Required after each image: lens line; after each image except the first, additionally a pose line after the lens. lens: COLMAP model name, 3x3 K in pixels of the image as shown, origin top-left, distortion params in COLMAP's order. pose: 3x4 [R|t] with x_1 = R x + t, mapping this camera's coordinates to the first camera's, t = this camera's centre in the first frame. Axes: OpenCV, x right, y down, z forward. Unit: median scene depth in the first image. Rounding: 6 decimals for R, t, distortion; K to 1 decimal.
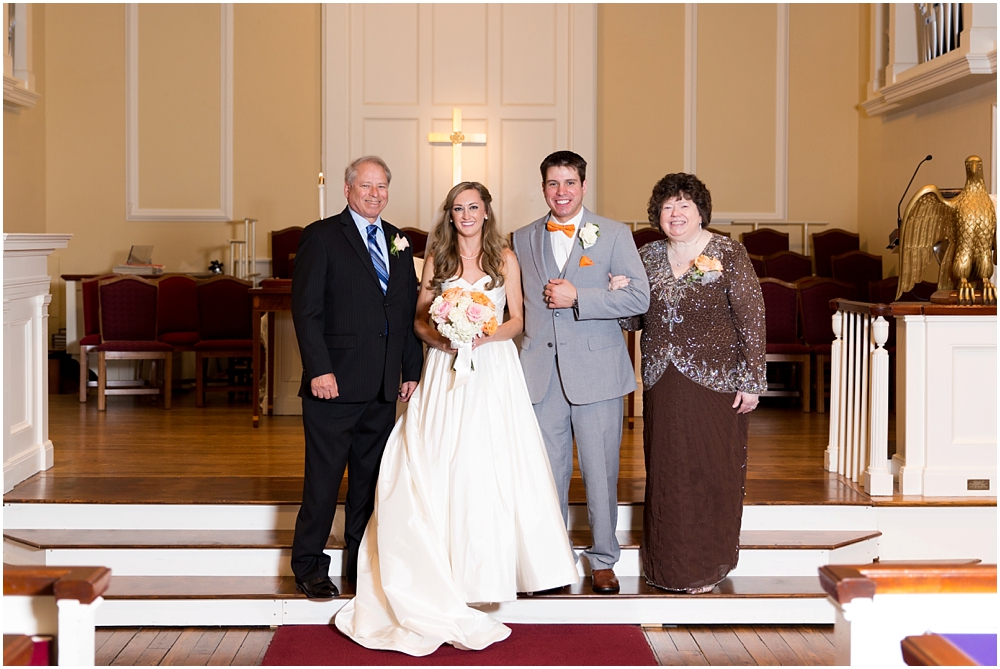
lens RADIAL K [[1644.7, 0, 497.2], [0, 1644.7, 294.1], [0, 0, 1]] dist [-0.005303, 0.000779]
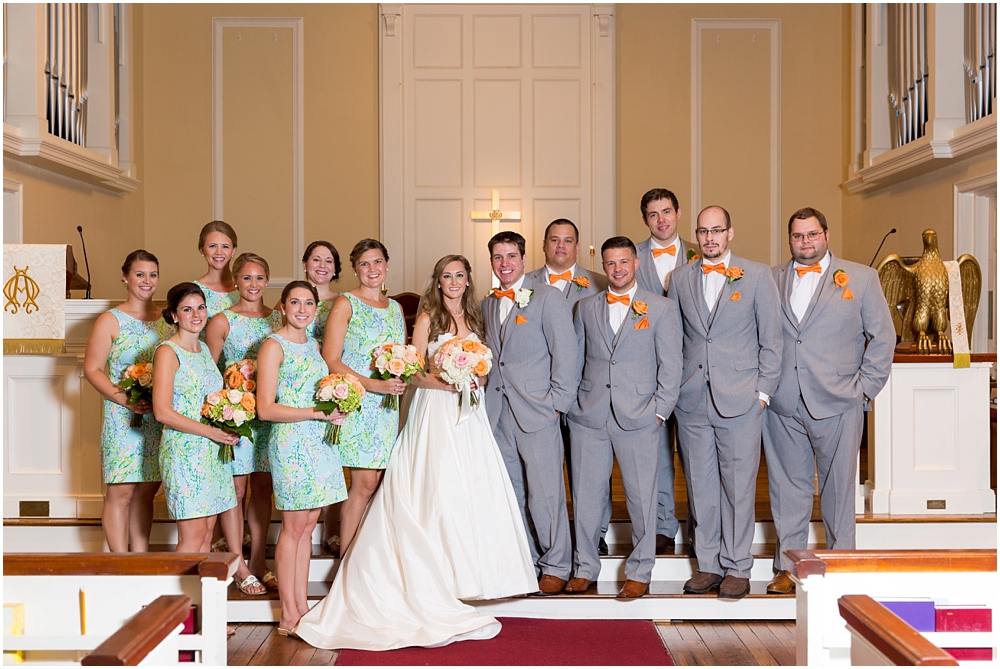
lens RADIAL K [[1723.4, 0, 484.3], [0, 1723.4, 334.8], [0, 0, 1]] dist [0.020418, 0.025642]
pose [[0.999694, -0.006355, -0.023887, -0.004418], [0.005984, 0.999861, -0.015540, 0.009955], [0.023983, 0.015393, 0.999594, -0.256632]]
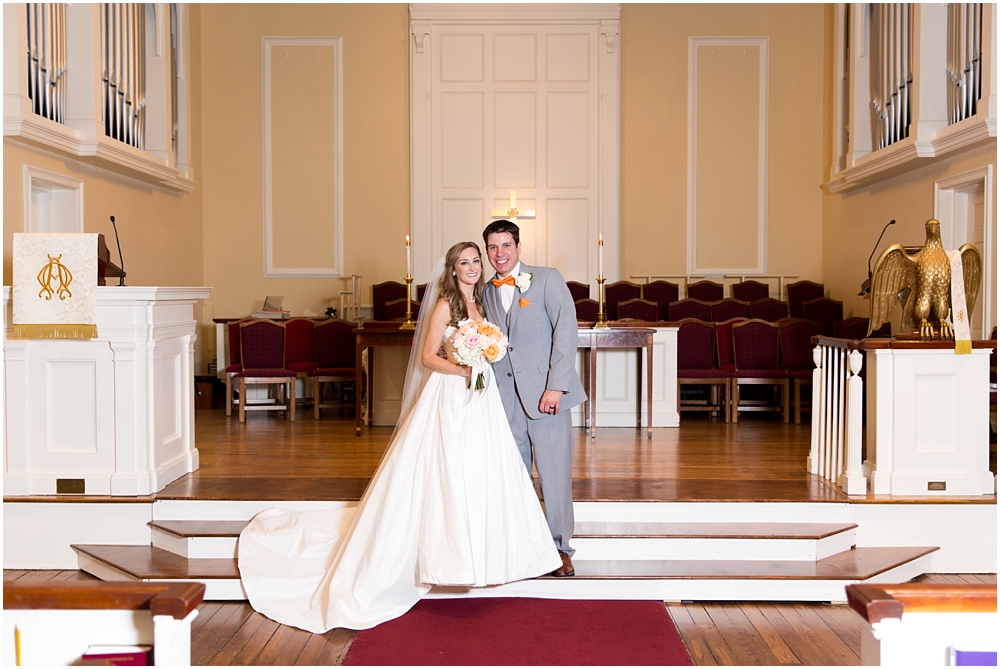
lens RADIAL K [[1012.5, 0, 500.0], [0, 1012.5, 334.5], [0, 0, 1]] dist [0.005526, 0.005367]
pose [[0.999296, -0.003680, -0.037340, -0.005911], [0.003962, 0.999964, 0.007497, -0.004815], [0.037311, -0.007640, 0.999274, 0.223099]]
